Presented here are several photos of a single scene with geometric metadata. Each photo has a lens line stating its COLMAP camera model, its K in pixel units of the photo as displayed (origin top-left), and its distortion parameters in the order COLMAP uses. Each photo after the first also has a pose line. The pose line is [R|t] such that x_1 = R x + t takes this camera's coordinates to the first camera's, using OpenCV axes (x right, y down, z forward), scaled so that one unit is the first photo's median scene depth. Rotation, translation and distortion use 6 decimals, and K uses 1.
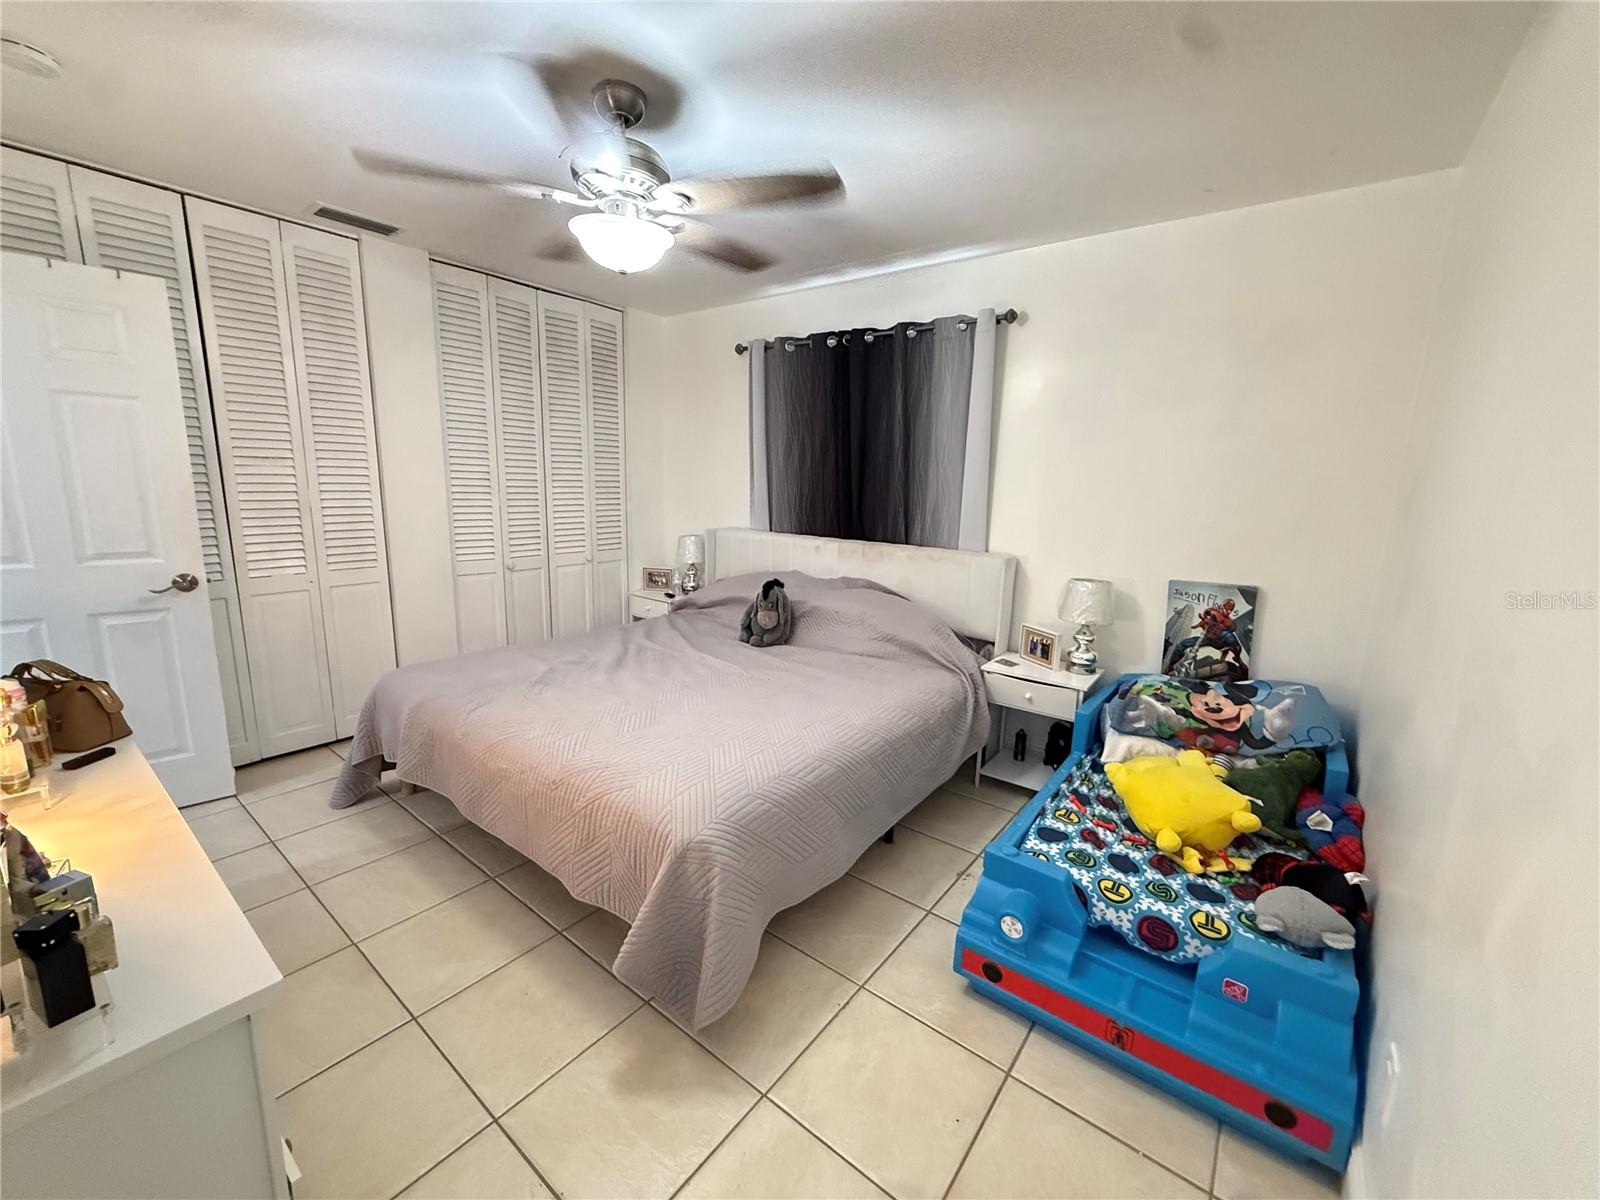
lens RADIAL K [[640.2, 0, 800.0], [0, 640.2, 600.0], [0, 0, 1]] dist [0.000180, -0.000005]
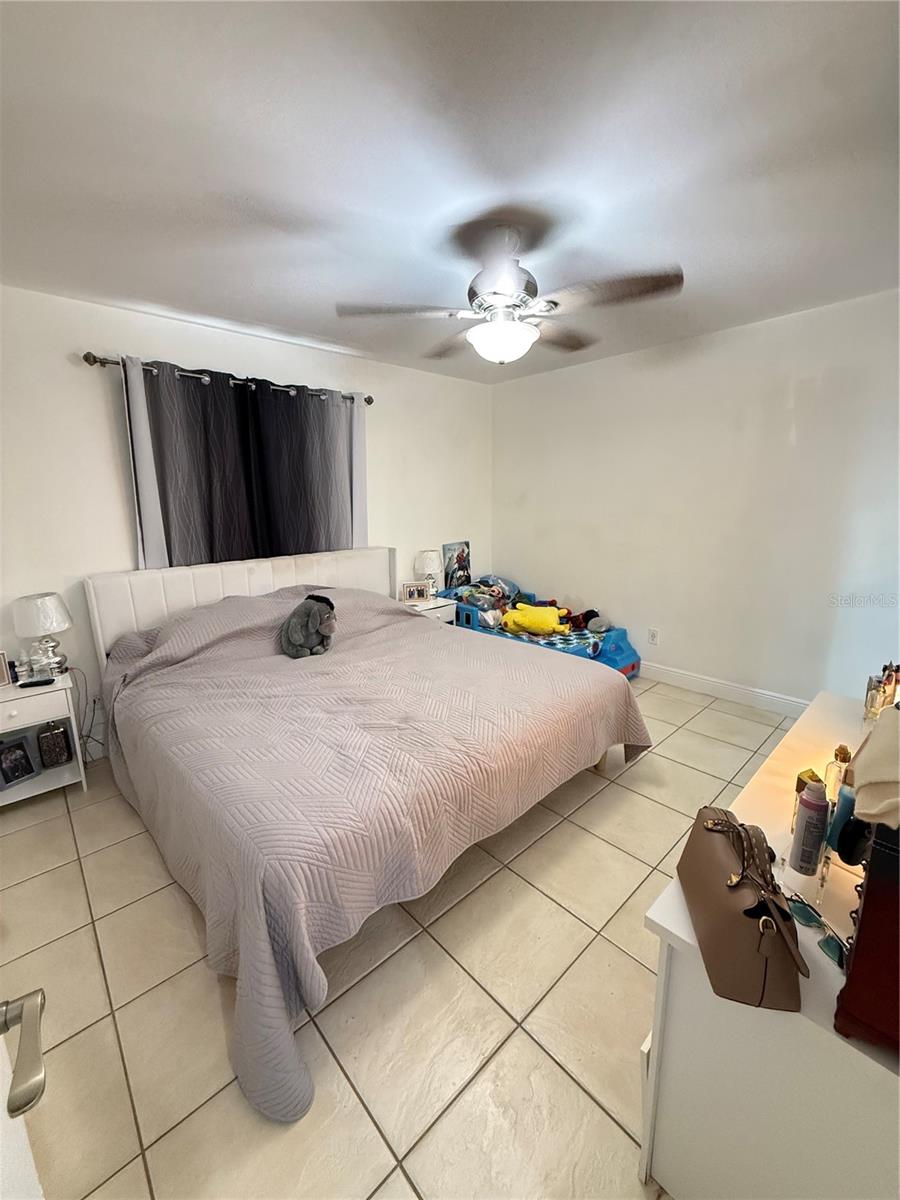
lens RADIAL K [[480.1, 0, 445.4], [0, 480.1, 596.7], [0, 0, 1]] dist [0.000180, -0.000005]
pose [[0.168126, -0.229751, 0.958618, -0.877918], [0.209475, 0.958577, 0.193002, -0.153177], [-0.963252, 0.168358, 0.209289, 0.612910]]
